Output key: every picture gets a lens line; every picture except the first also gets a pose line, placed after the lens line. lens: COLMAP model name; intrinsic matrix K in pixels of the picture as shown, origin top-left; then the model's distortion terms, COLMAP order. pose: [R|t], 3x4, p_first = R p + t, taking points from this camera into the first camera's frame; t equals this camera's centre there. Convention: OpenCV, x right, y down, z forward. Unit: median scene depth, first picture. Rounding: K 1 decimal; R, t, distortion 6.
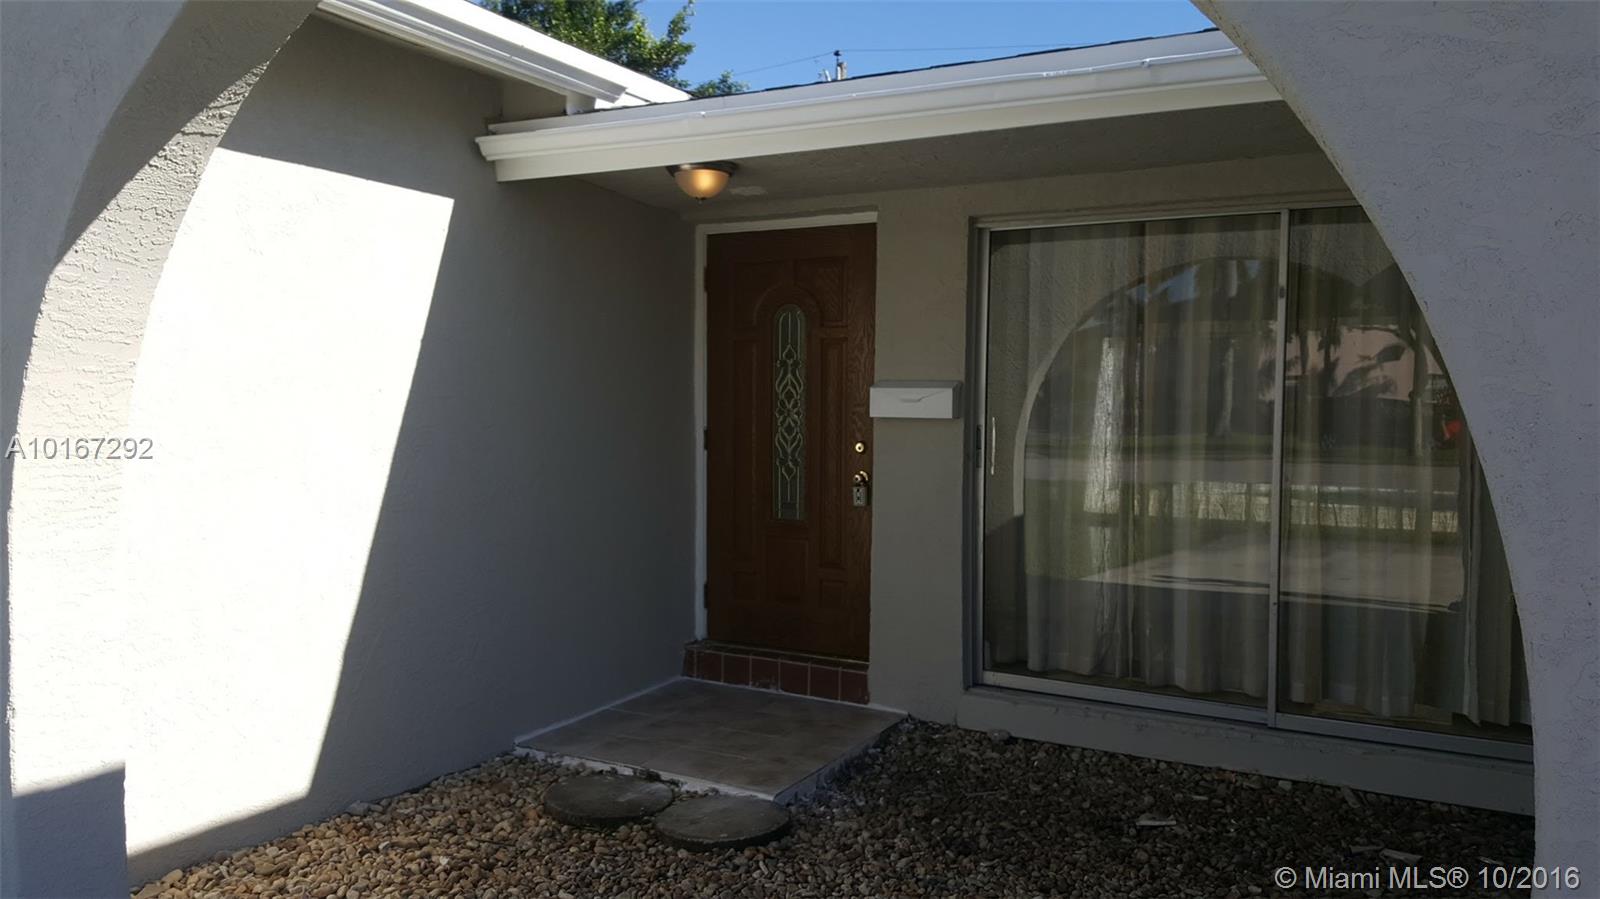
lens RADIAL K [[1205.0, 0, 753.3], [0, 1205.0, 456.3], [0, 0, 1]] dist [0.097788, -0.142241]
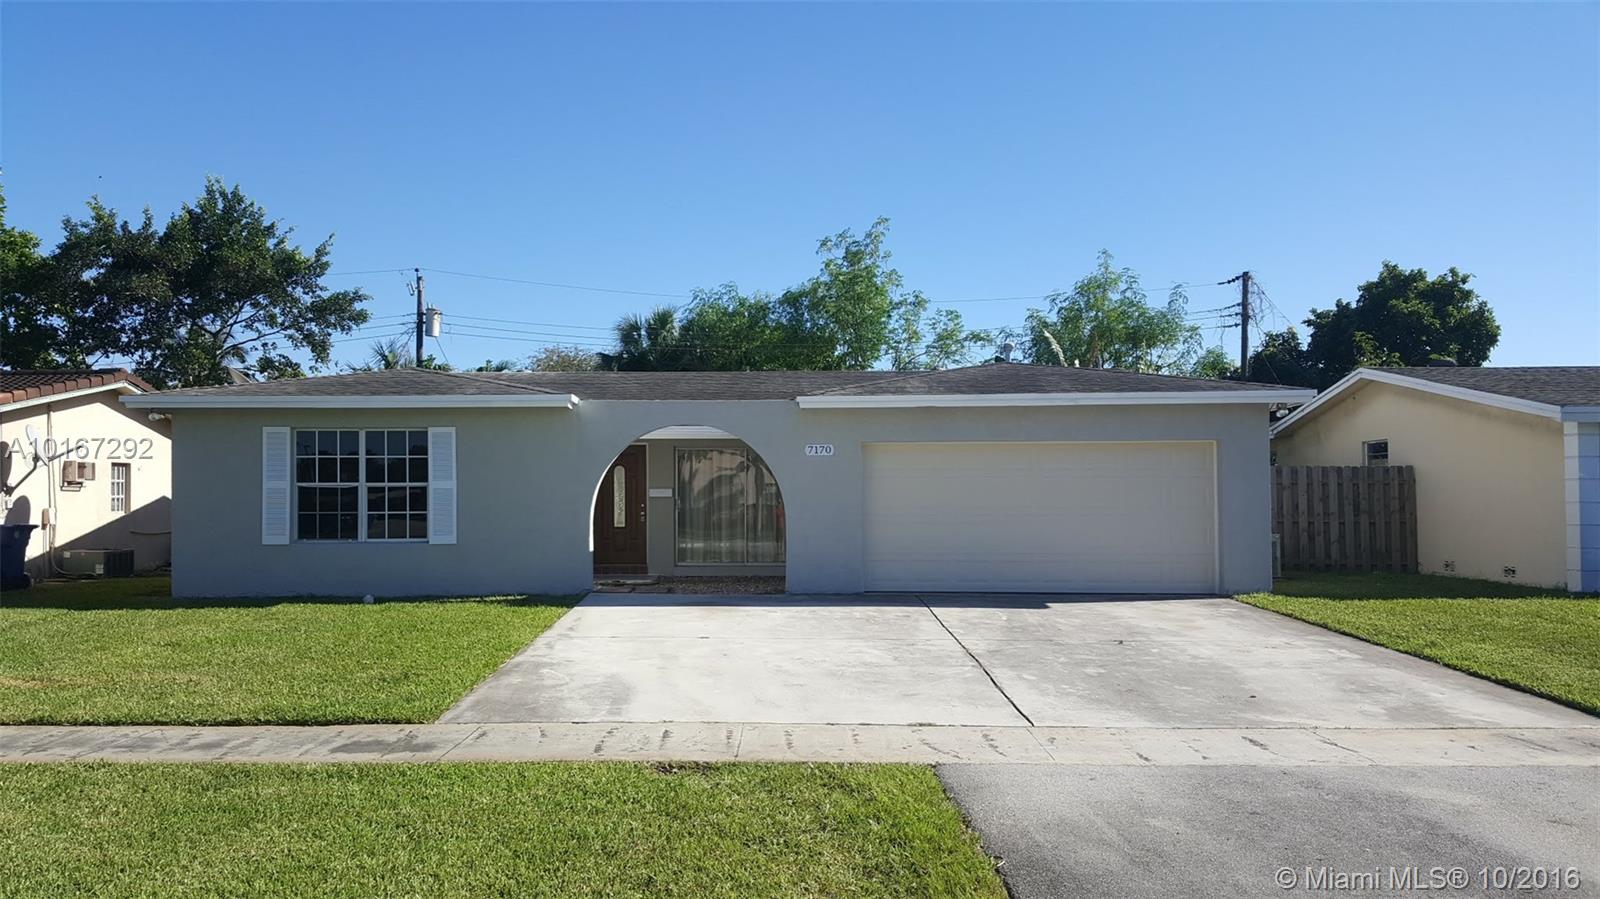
lens RADIAL K [[1204.8, 0, 728.6], [0, 1204.8, 478.5], [0, 0, 1]] dist [0.170866, -0.283517]
pose [[0.890483, -0.004665, 0.454992, -0.302472], [0.036763, 0.997416, -0.061726, 0.033127], [-0.453528, 0.071693, 0.888354, -0.535956]]
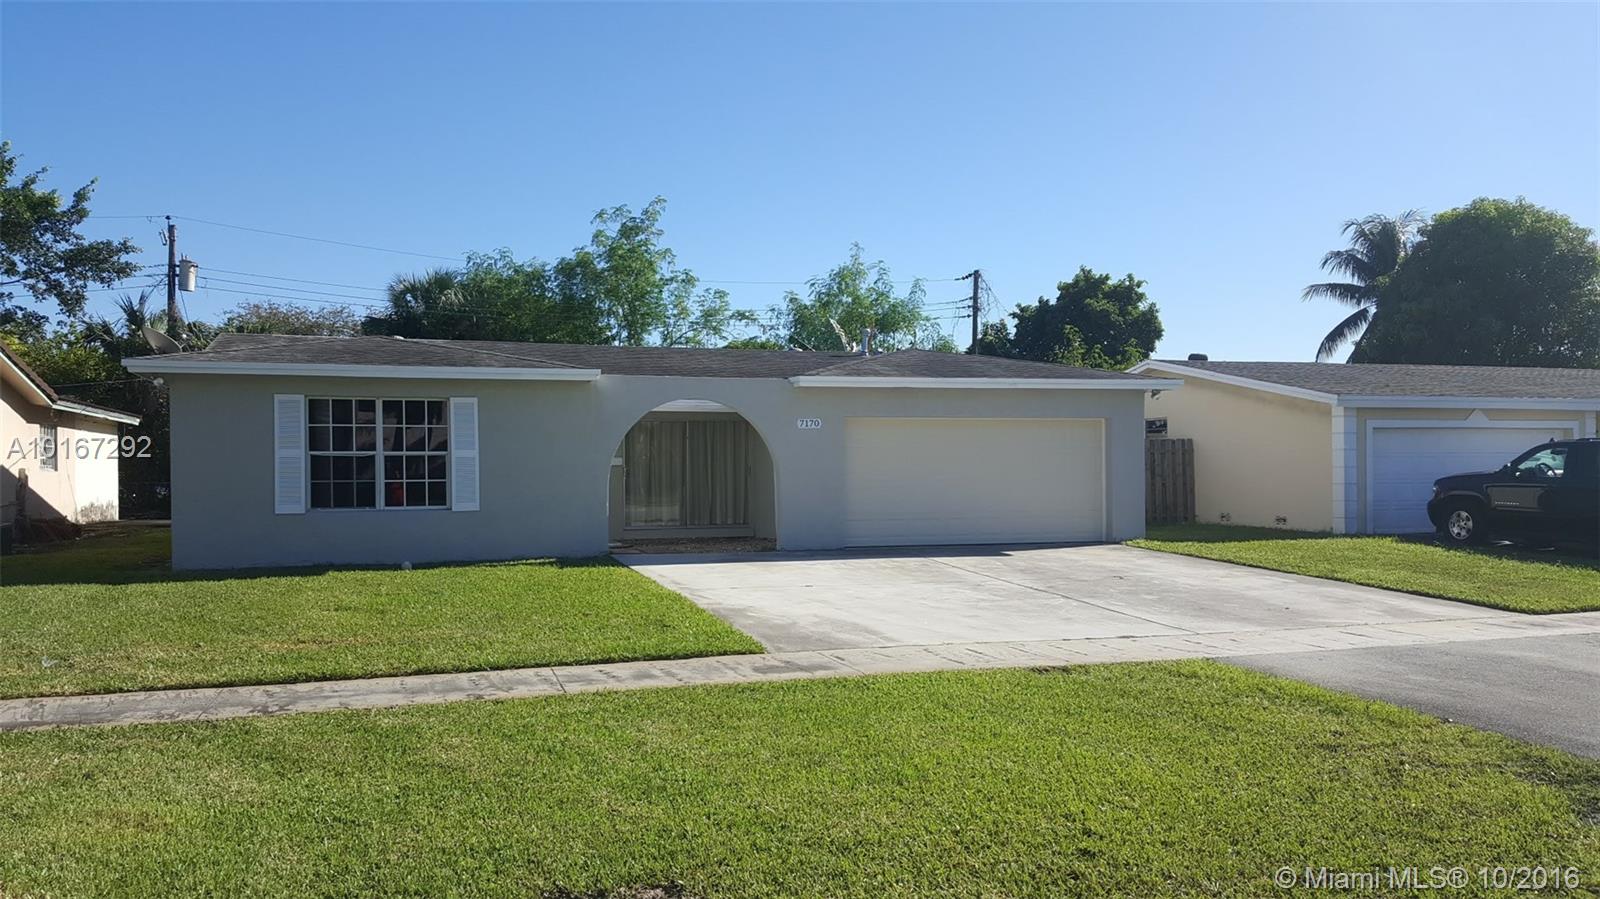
lens RADIAL K [[1207.3, 0, 762.6], [0, 1207.3, 476.7], [0, 0, 1]] dist [0.211299, -0.492026]
pose [[0.692038, -0.020816, 0.721561, -0.525531], [0.052166, 0.998413, -0.021229, 0.026020], [-0.719974, 0.052333, 0.692025, -0.469492]]
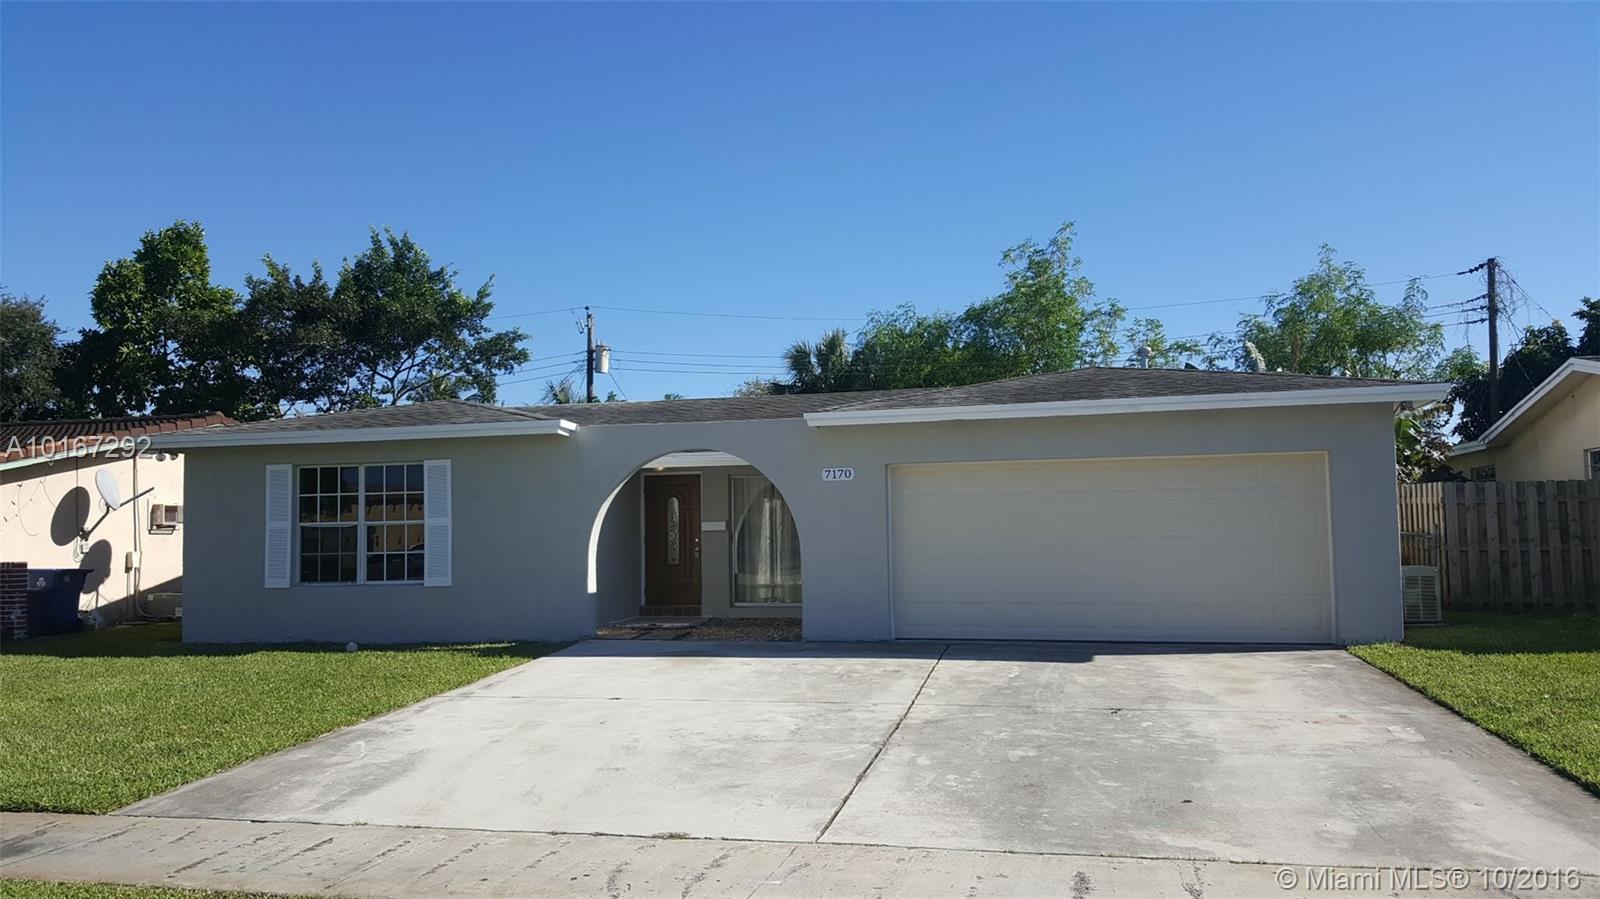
lens RADIAL K [[1205.0, 0, 753.3], [0, 1205.0, 456.3], [0, 0, 1]] dist [0.097788, -0.142241]
pose [[0.964504, -0.009834, 0.263884, -0.142766], [0.041645, 0.992466, -0.115229, 0.034242], [-0.260763, 0.122128, 0.957647, -0.508786]]
